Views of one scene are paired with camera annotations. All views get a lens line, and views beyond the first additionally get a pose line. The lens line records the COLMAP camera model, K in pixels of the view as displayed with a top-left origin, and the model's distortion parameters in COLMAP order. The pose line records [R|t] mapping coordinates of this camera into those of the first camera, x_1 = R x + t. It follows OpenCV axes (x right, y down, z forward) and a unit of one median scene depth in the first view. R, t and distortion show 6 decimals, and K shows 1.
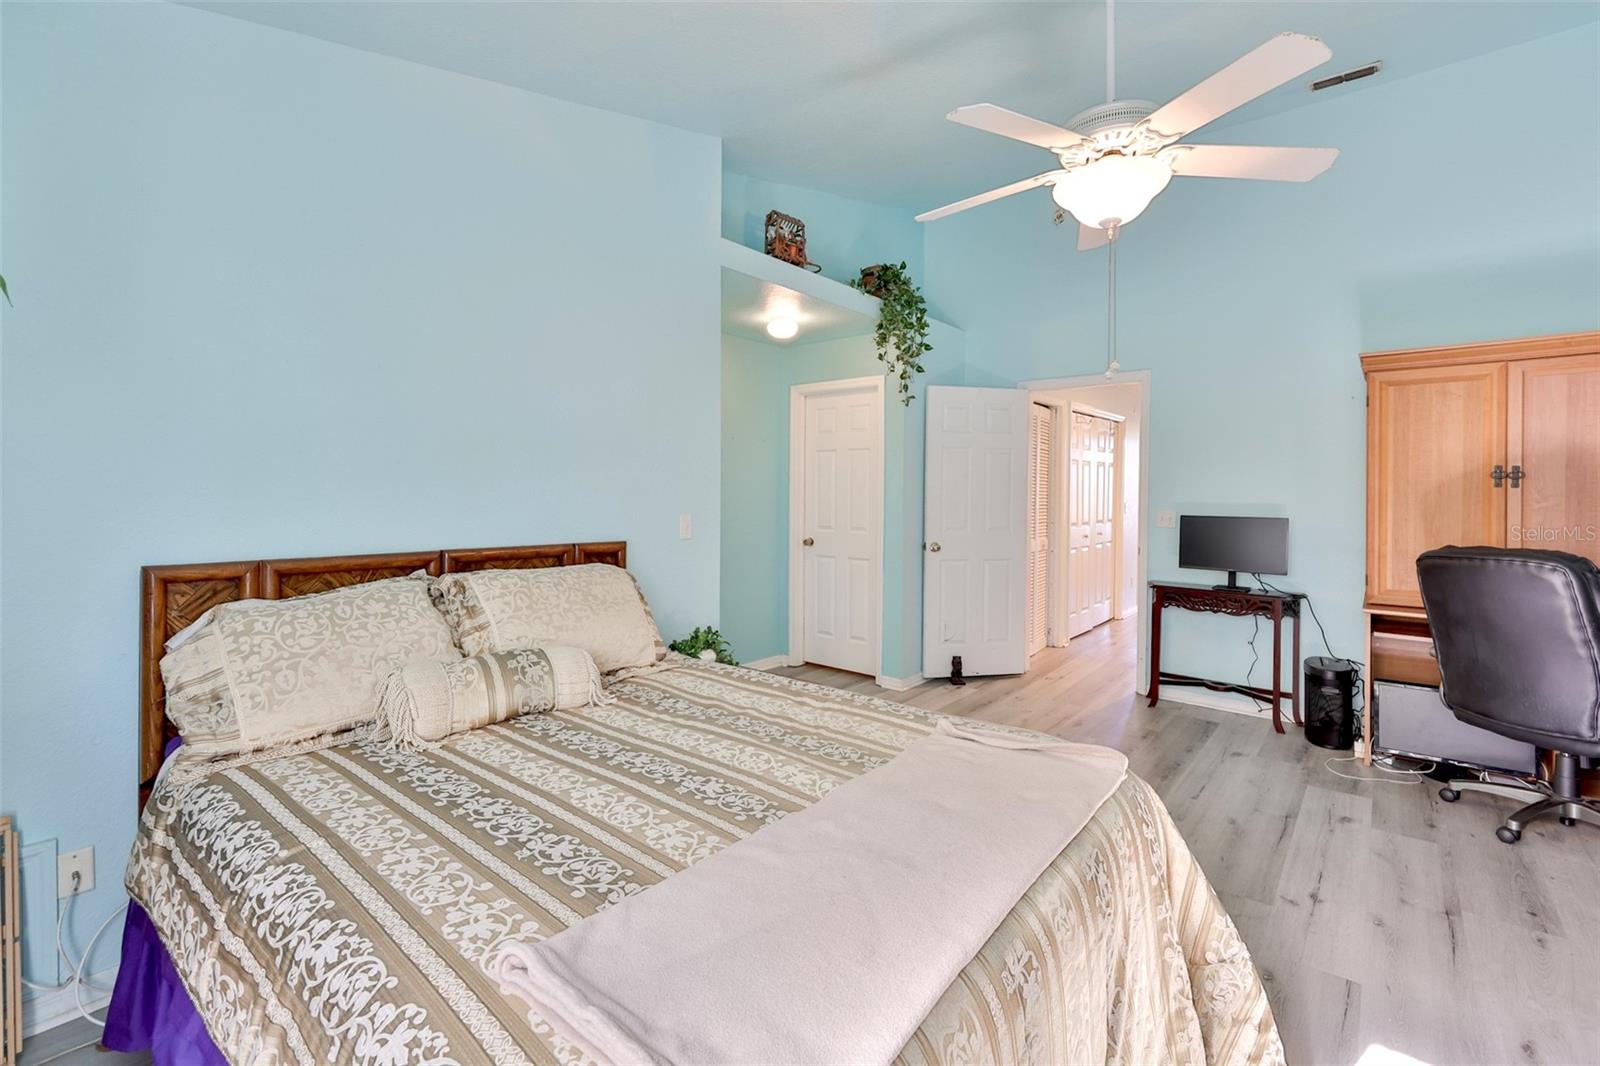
lens RADIAL K [[697.5, 0, 800.0], [0, 697.5, 533.0], [0, 0, 1]] dist [0.000674, 0.000048]
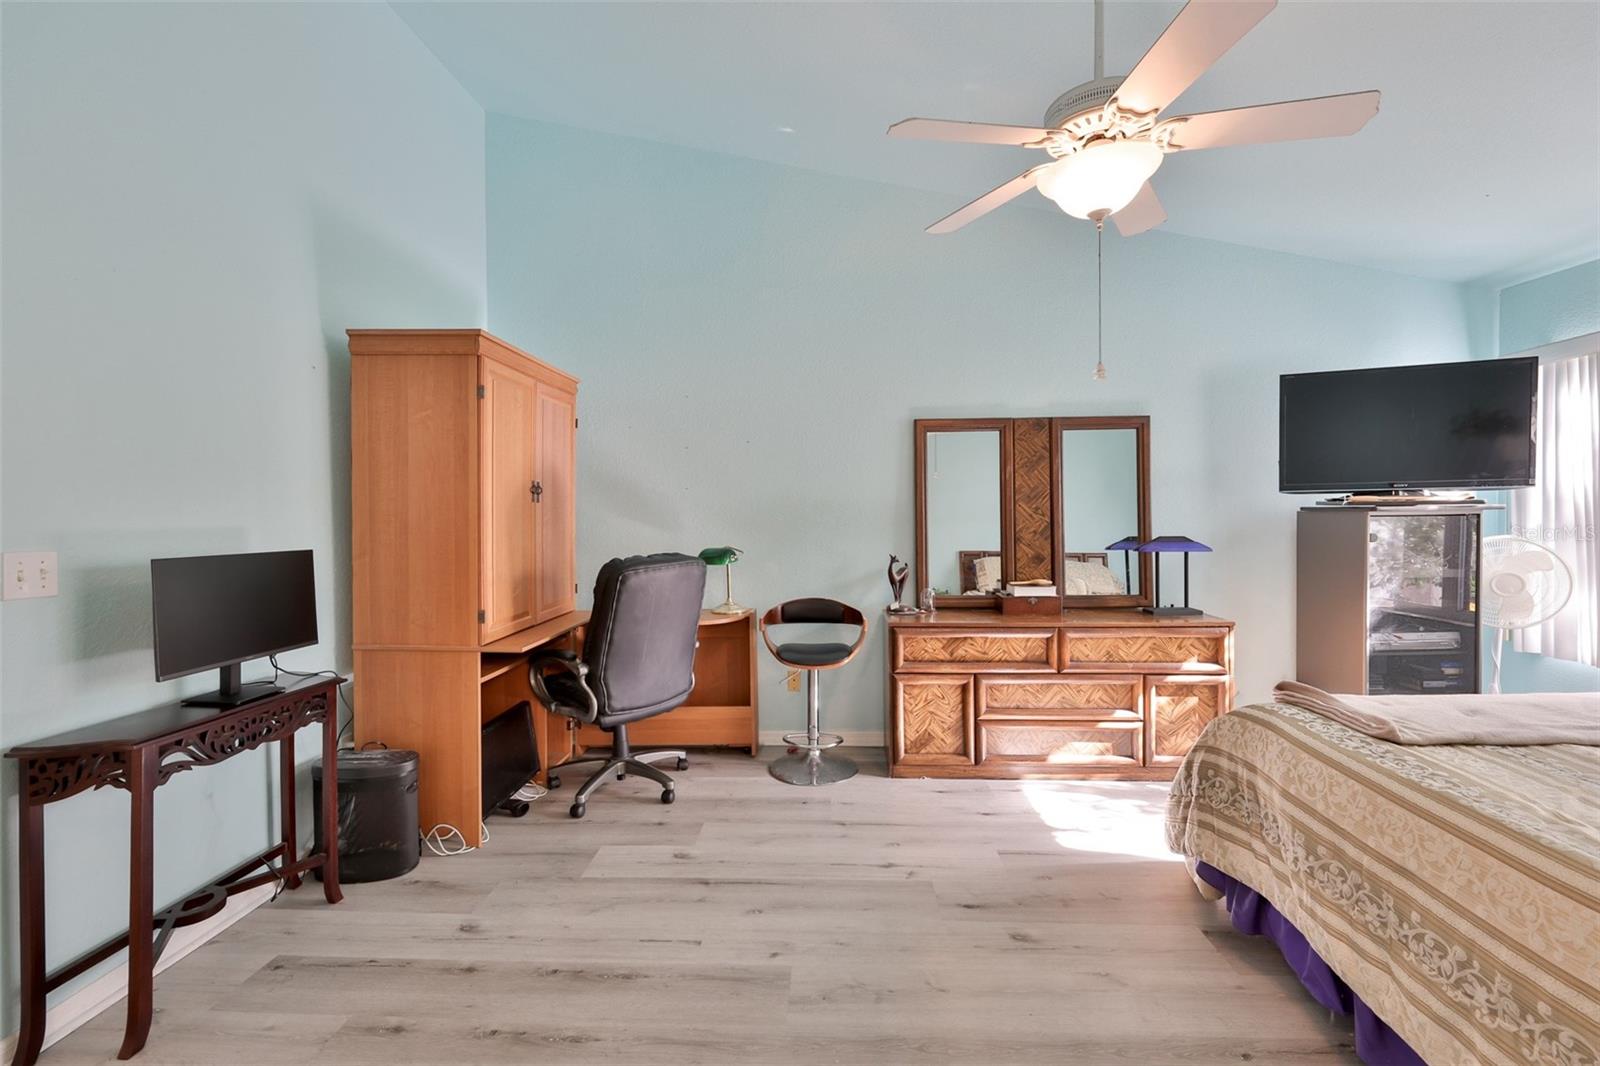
lens RADIAL K [[667.5, 0, 811.0], [0, 667.5, 526.7], [0, 0, 1]] dist [-0.001993, 0.000388]
pose [[-0.610798, -0.001322, 0.791785, -0.035626], [0.053937, 0.997606, 0.043273, -0.059991], [-0.789947, 0.069138, -0.609265, 1.335344]]
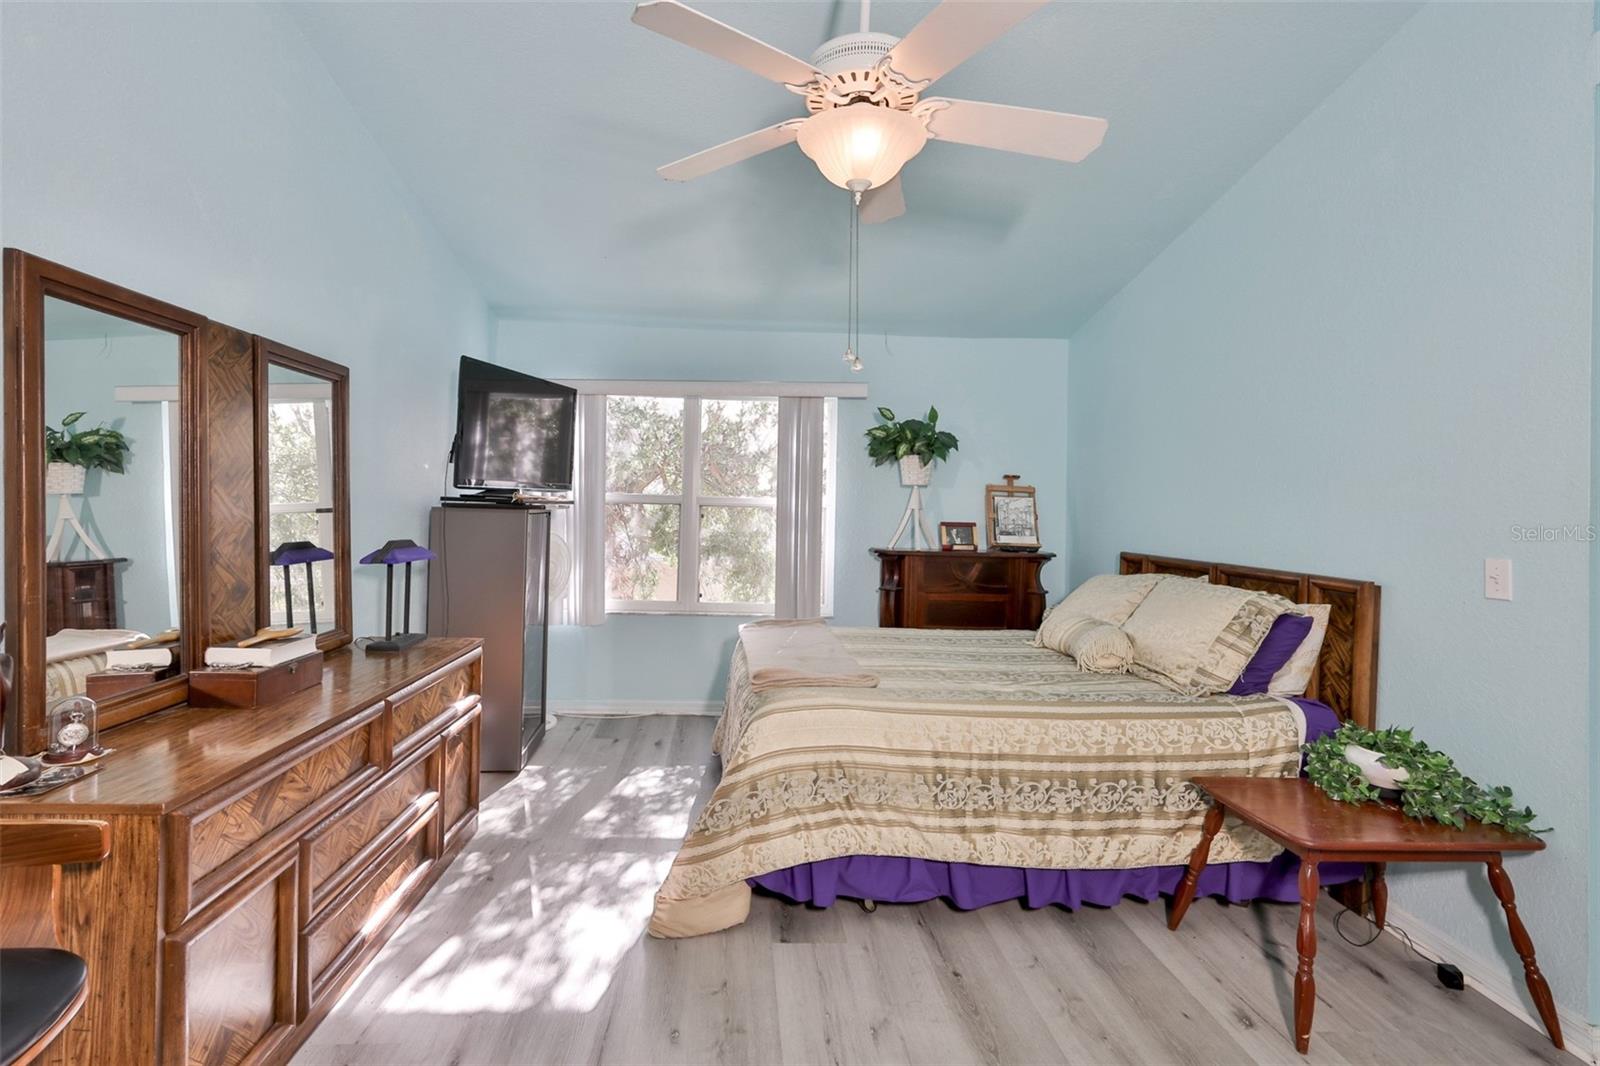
lens RADIAL K [[732.1, 0, 744.4], [0, 732.1, 513.5], [0, 0, 1]] dist [-0.002385, -0.000021]
pose [[-0.752537, 0.003416, -0.658541, 0.793238], [-0.042397, 0.997661, 0.053624, -0.063463], [0.657184, 0.068274, -0.750632, 1.125876]]
